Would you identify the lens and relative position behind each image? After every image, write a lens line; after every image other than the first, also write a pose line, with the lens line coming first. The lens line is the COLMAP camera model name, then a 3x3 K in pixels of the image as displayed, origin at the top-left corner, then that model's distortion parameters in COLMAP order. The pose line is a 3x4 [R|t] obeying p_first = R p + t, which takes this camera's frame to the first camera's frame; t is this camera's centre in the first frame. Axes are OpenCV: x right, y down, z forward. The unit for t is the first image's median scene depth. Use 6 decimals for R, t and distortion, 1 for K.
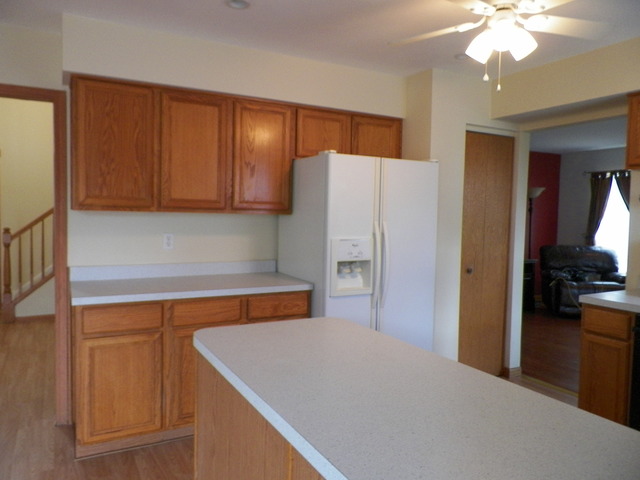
lens RADIAL K [[486.2, 0, 319.9], [0, 486.2, 238.0], [0, 0, 1]] dist [0.013621, -0.008654]
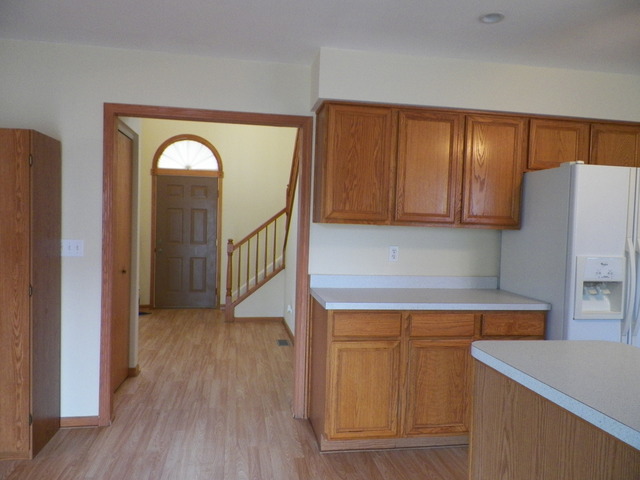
lens RADIAL K [[486.2, 0, 319.9], [0, 486.2, 238.0], [0, 0, 1]] dist [0.013621, -0.008654]
pose [[0.945299, 0.018321, -0.325691, -0.134918], [-0.029547, 0.999126, -0.029557, 0.008902], [0.324865, 0.037564, 0.945014, -0.035708]]
